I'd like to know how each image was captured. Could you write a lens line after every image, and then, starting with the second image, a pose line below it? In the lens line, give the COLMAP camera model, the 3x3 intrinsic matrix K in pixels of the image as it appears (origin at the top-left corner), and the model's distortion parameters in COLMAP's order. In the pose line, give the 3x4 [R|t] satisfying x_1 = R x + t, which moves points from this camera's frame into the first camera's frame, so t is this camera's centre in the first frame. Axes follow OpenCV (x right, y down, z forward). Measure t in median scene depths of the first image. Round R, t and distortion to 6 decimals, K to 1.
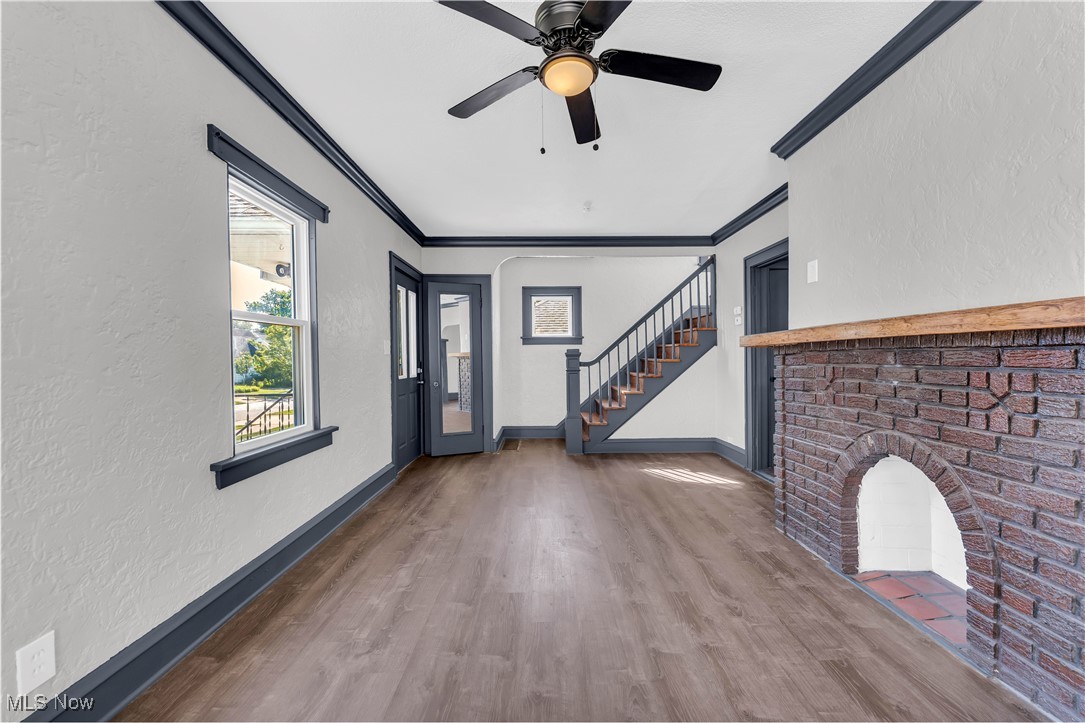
lens RADIAL K [[431.0, 0, 545.9], [0, 431.0, 361.7], [0, 0, 1]] dist [-0.001059, -0.000169]
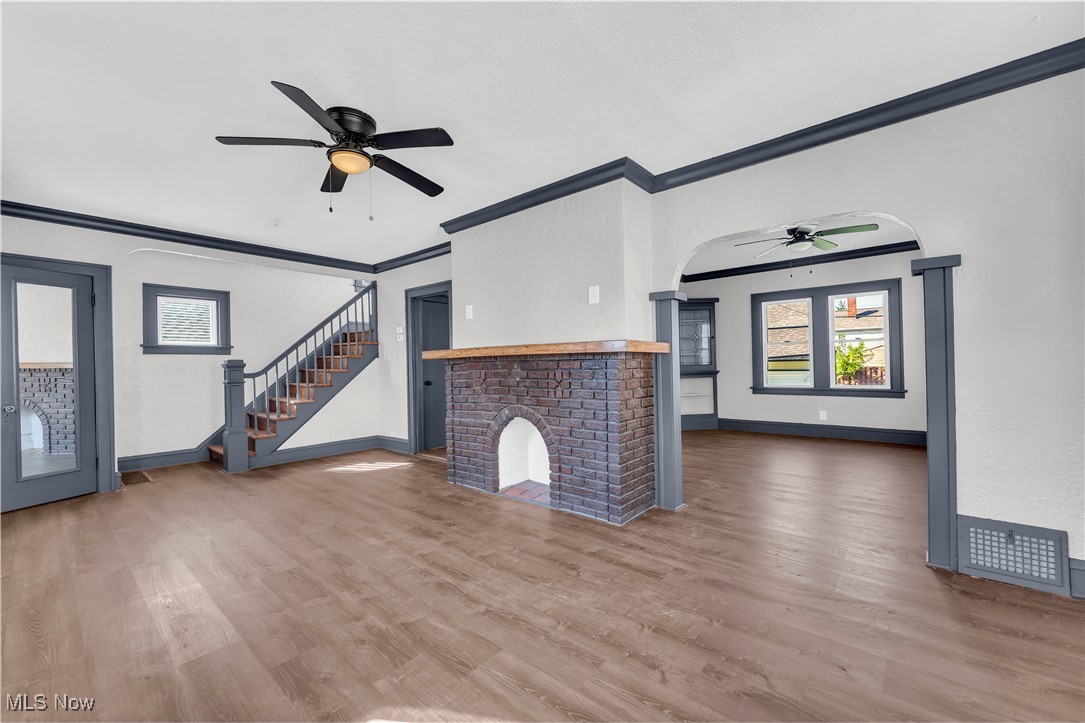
lens RADIAL K [[431.0, 0, 545.1], [0, 431.0, 360.9], [0, 0, 1]] dist [-0.001059, -0.000169]
pose [[0.647375, 0.002011, 0.762169, -0.360018], [0.018549, 0.999659, -0.018393, 0.004582], [-0.761946, 0.026045, 0.647117, -0.207096]]
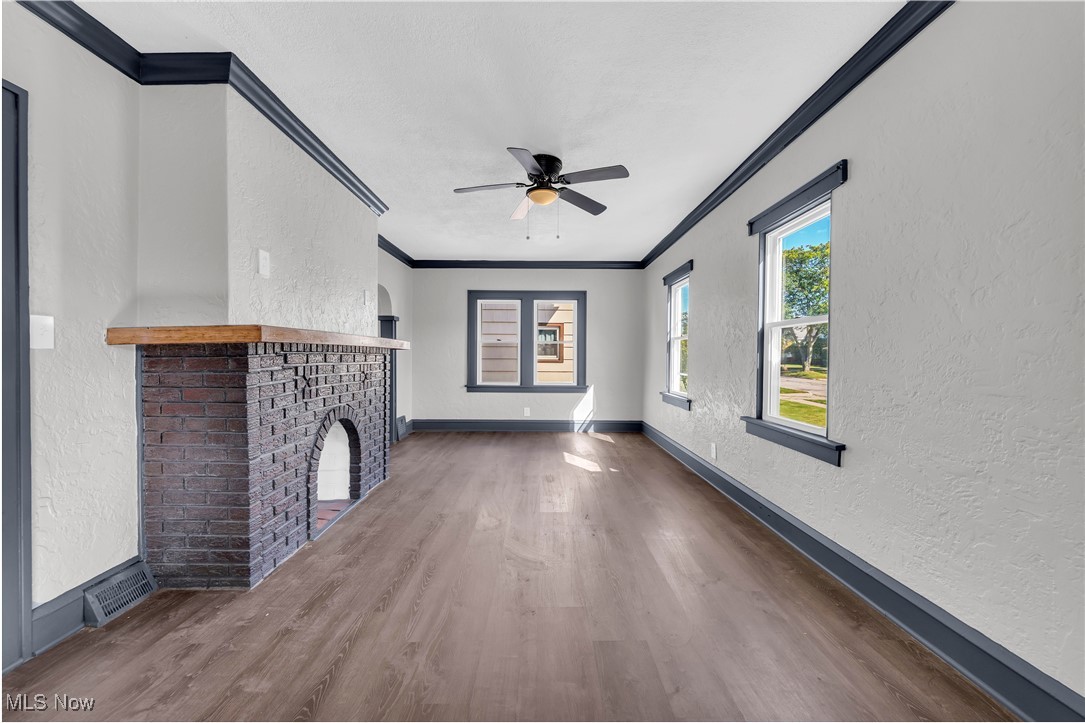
lens RADIAL K [[431.0, 0, 541.5], [0, 431.0, 358.0], [0, 0, 1]] dist [-0.001059, -0.000169]
pose [[-0.999939, 0.006521, 0.008891, 0.027883], [0.006597, 0.999942, 0.008485, -0.012694], [-0.008835, 0.008544, -0.999924, 1.676426]]
